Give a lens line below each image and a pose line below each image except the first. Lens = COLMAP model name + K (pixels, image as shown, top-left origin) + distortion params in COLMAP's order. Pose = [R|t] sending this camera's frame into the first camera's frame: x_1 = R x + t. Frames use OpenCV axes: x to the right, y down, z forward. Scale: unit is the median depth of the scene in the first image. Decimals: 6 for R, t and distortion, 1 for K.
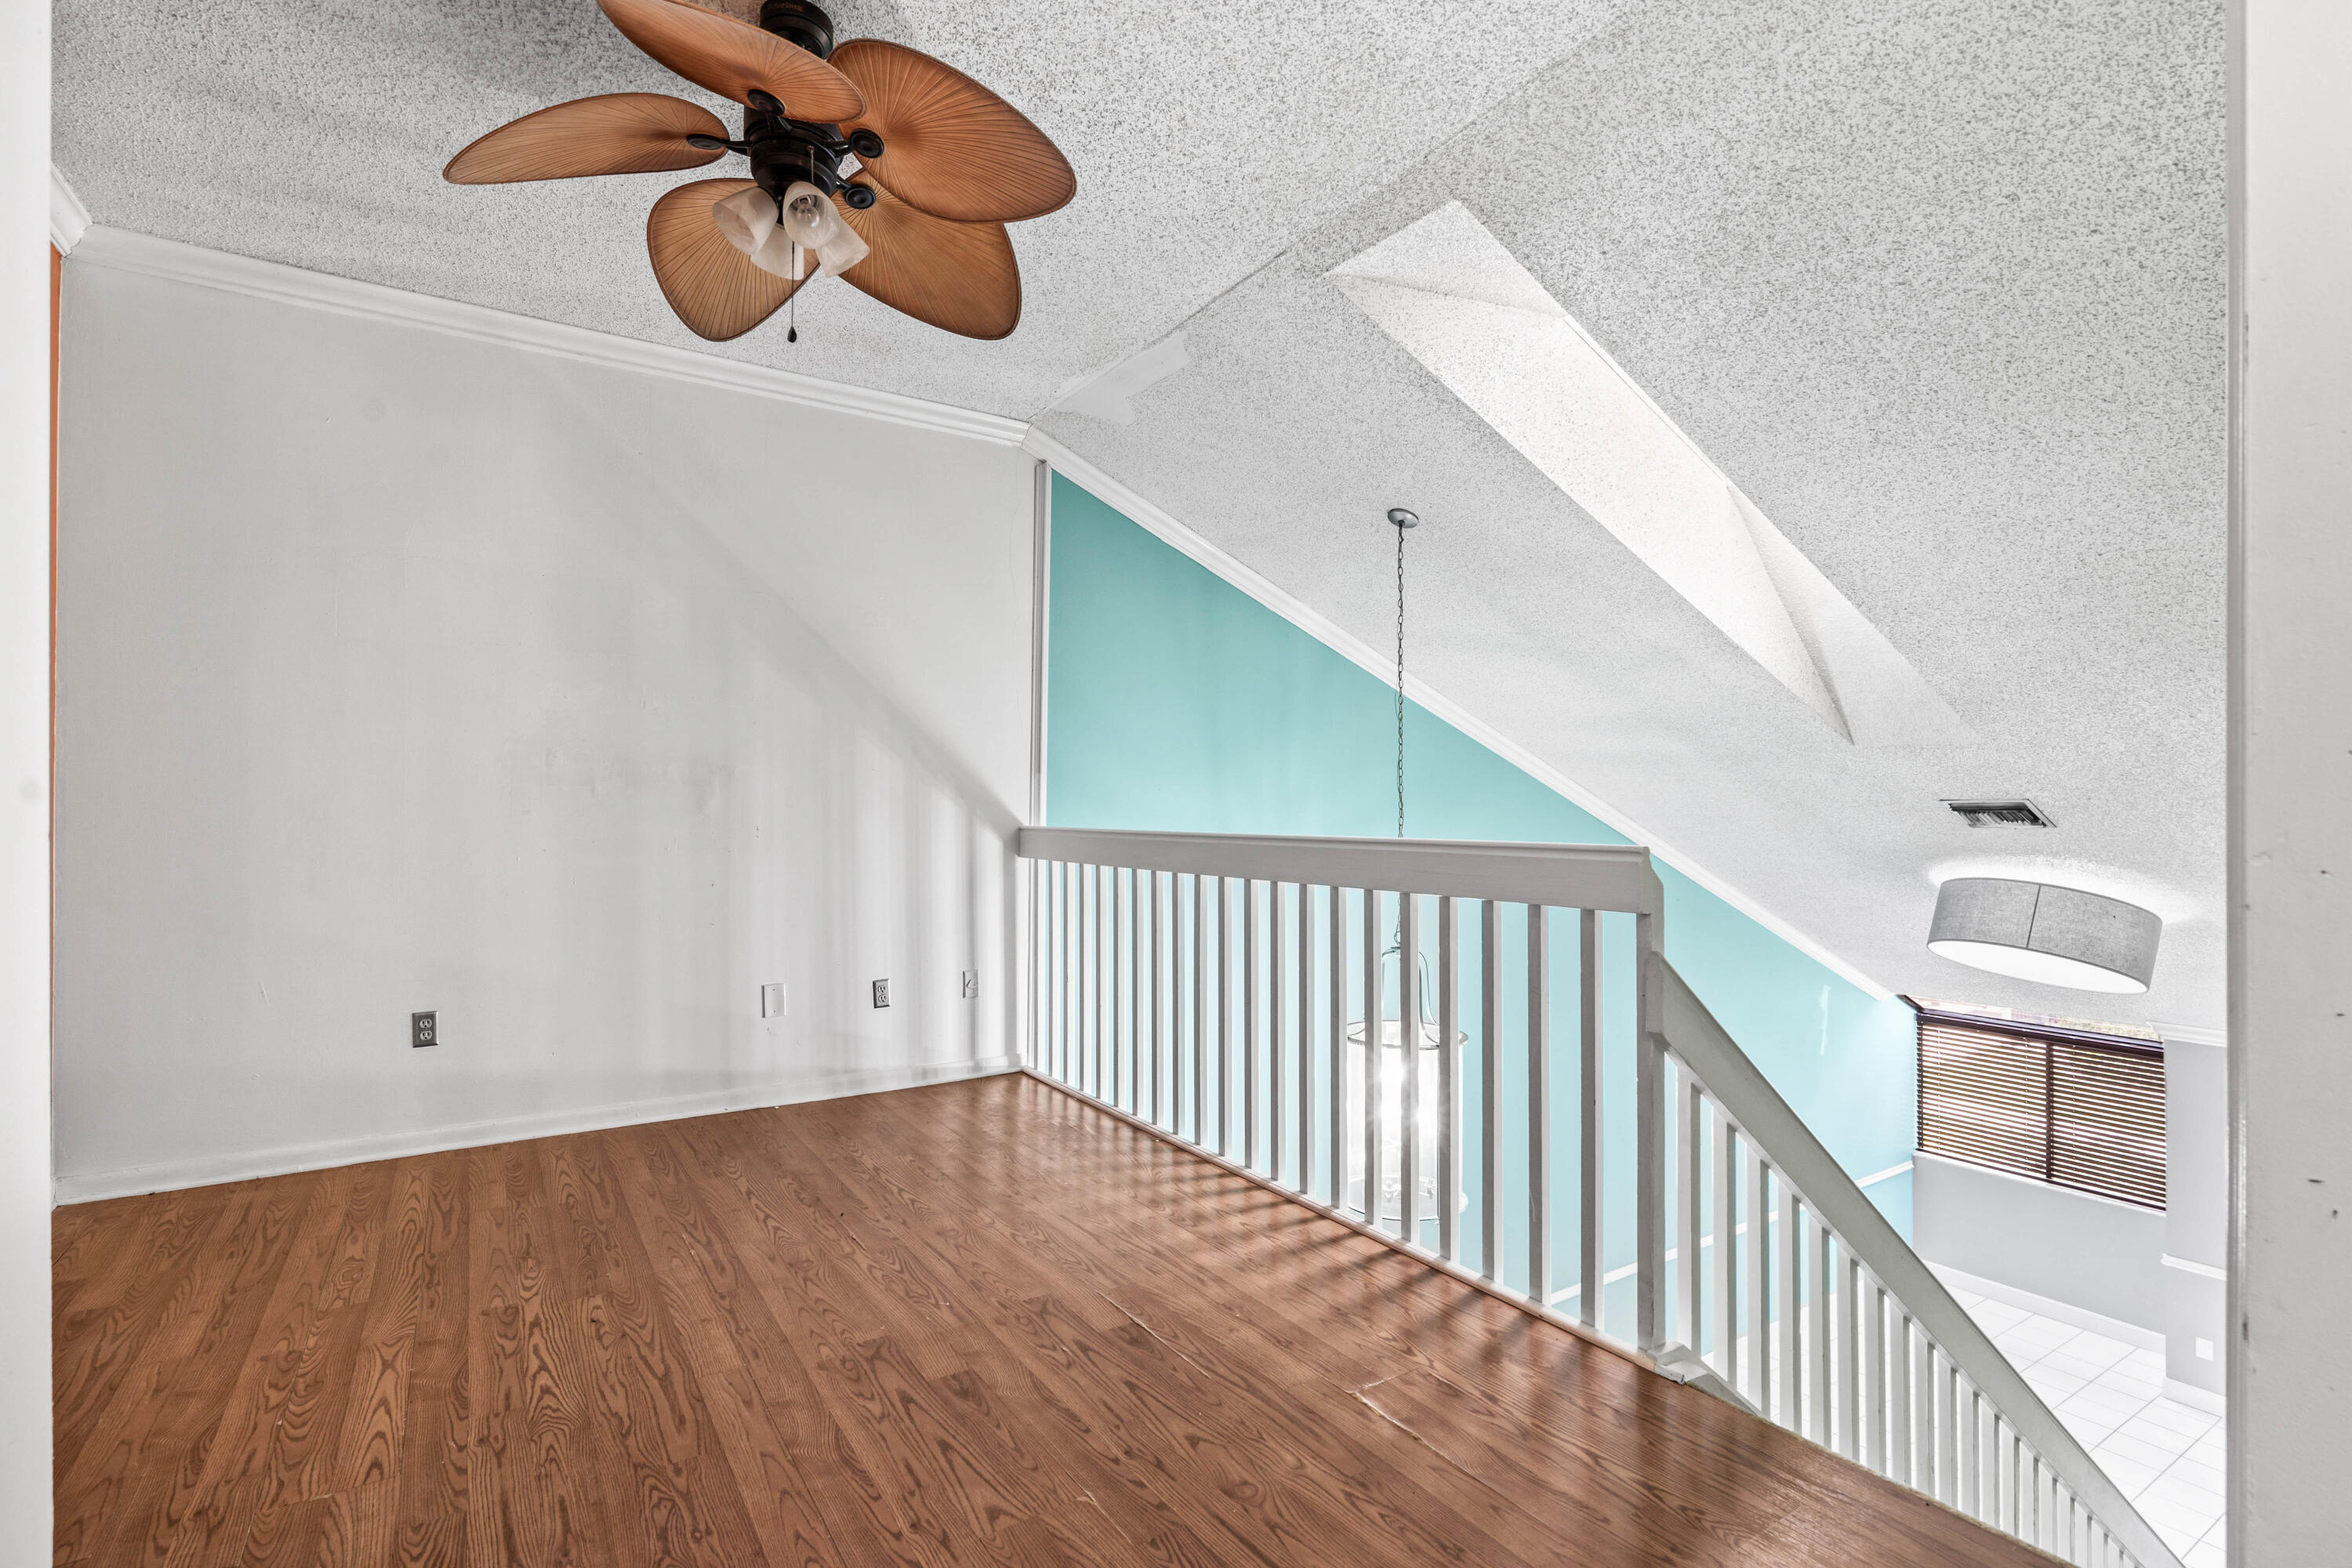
lens RADIAL K [[1068.0, 0, 1193.5], [0, 1068.0, 801.8], [0, 0, 1]] dist [0.000380, -0.001722]
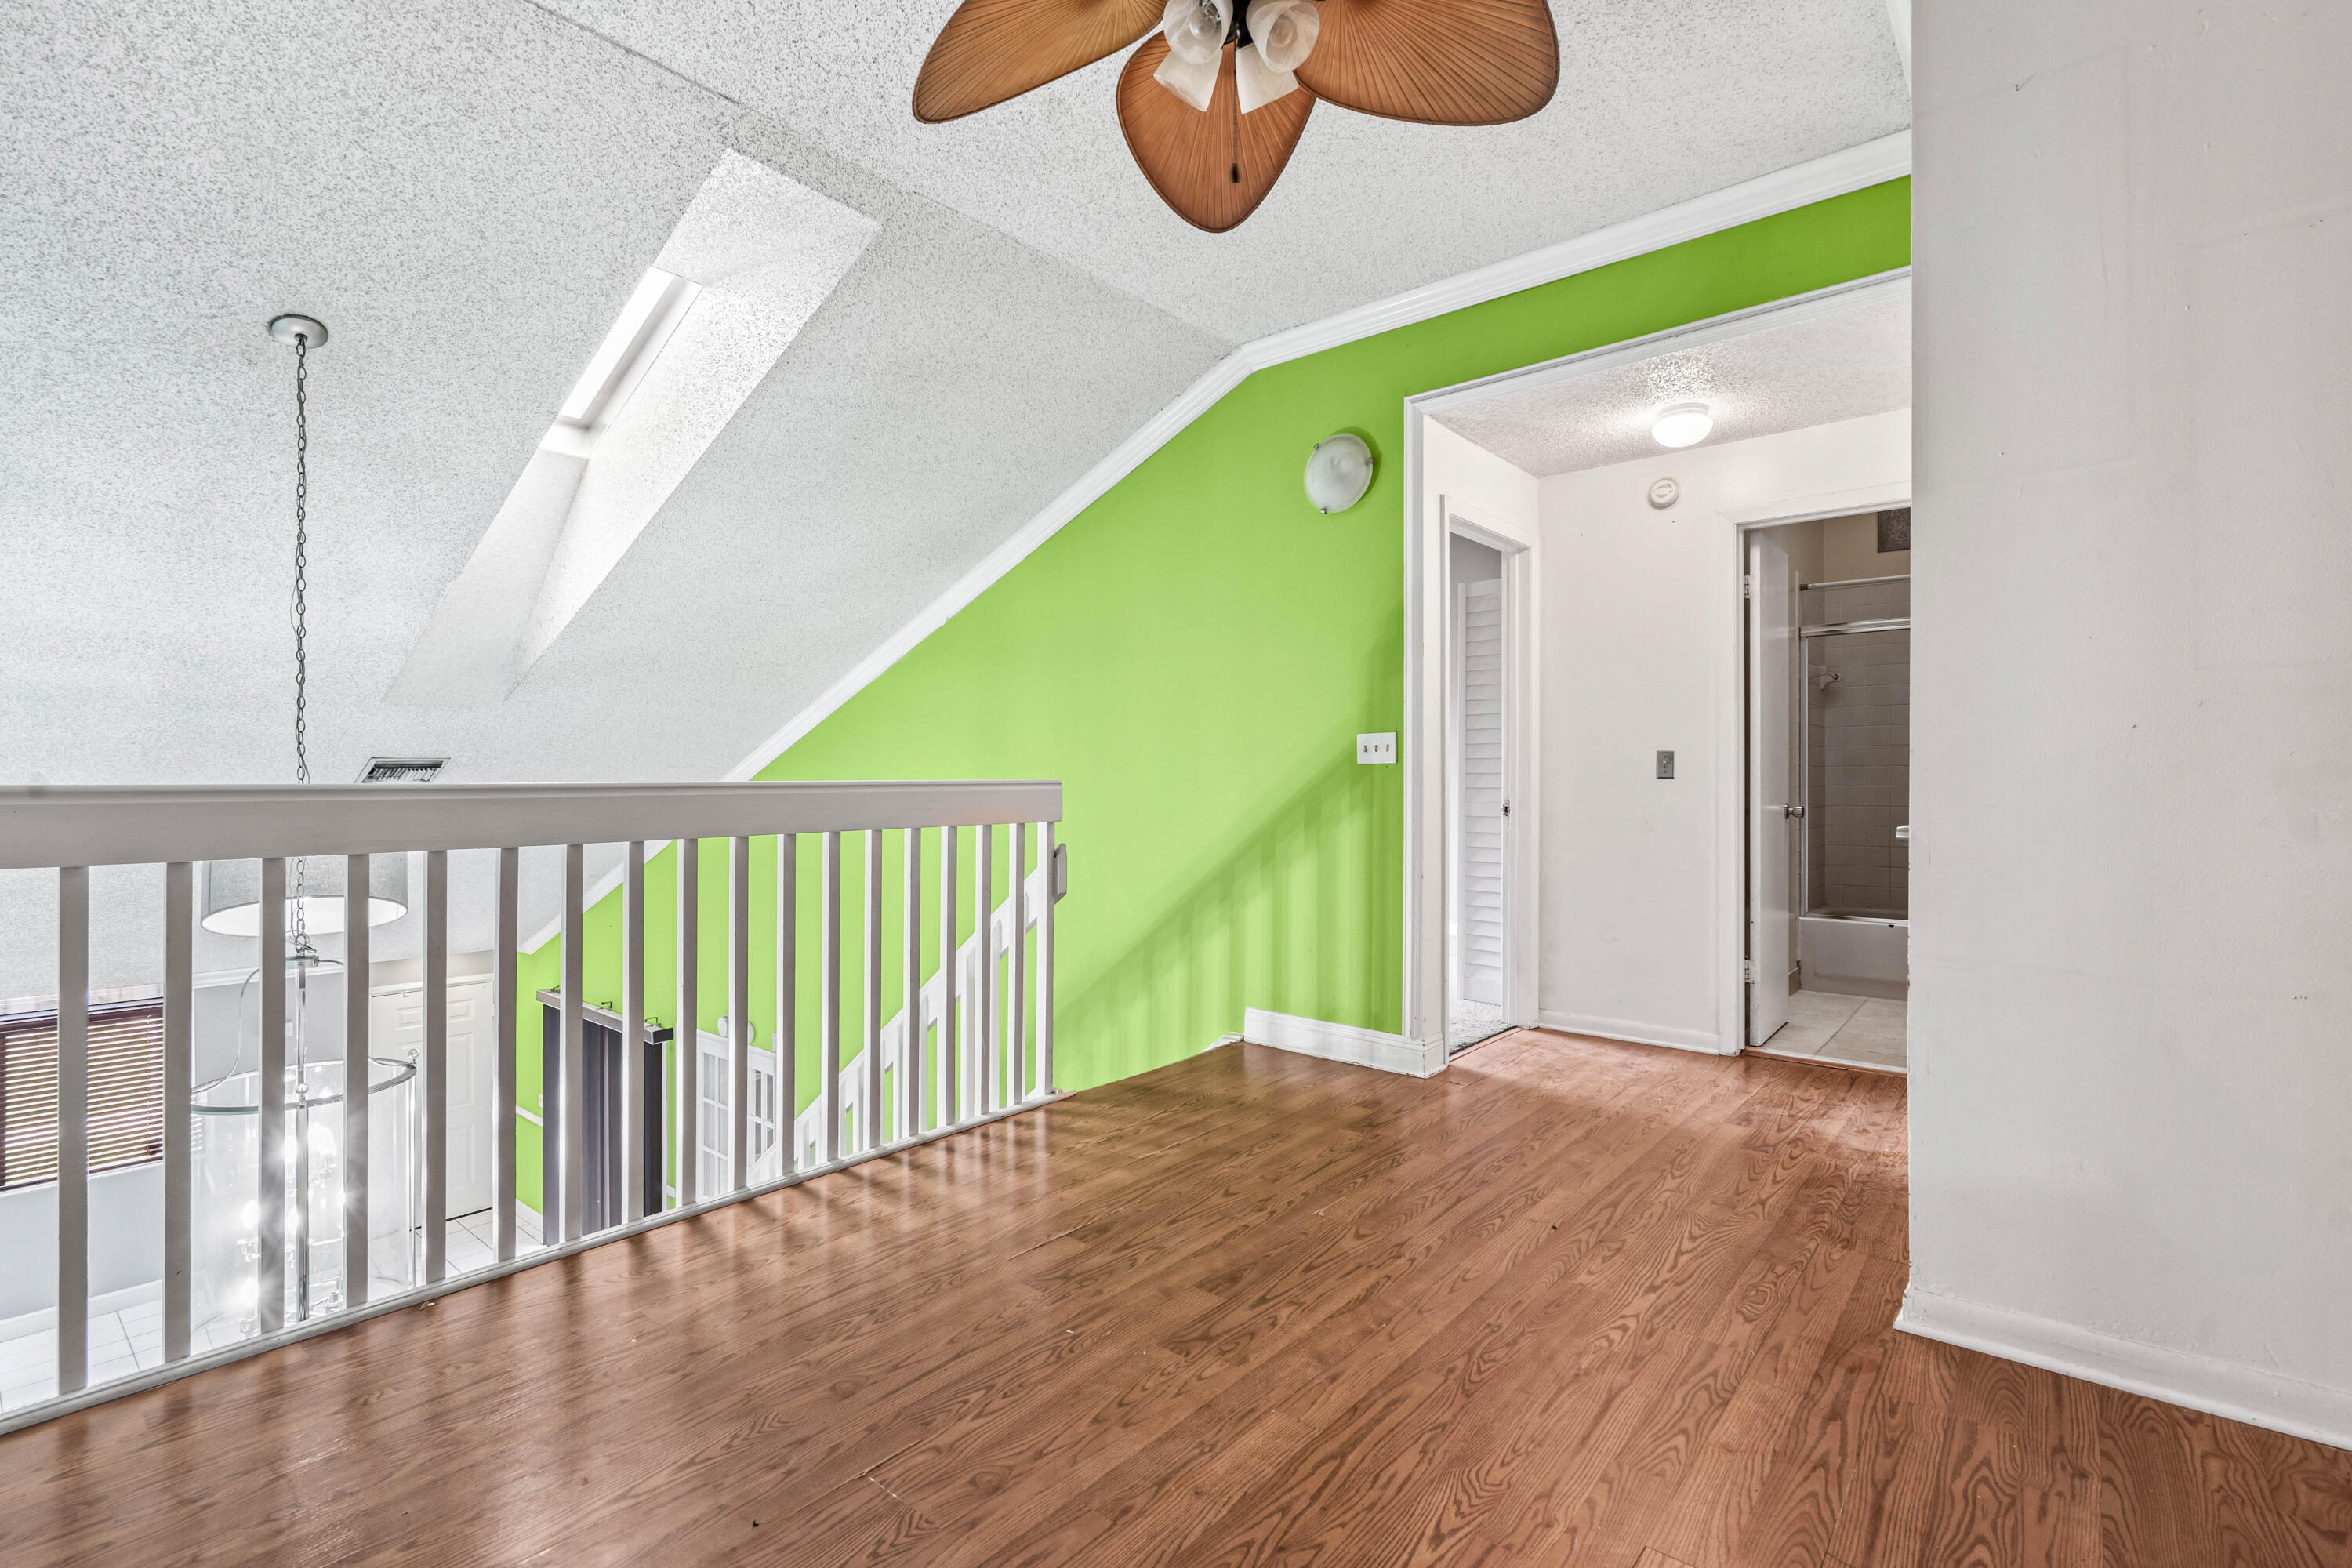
lens RADIAL K [[1068.0, 0, 1192.4], [0, 1068.0, 780.7], [0, 0, 1]] dist [0.000380, -0.001722]
pose [[-0.290466, 0.000191, 0.956885, -1.268978], [-0.008231, 0.999962, -0.002699, 0.064555], [-0.956850, -0.008660, -0.290454, 1.407887]]
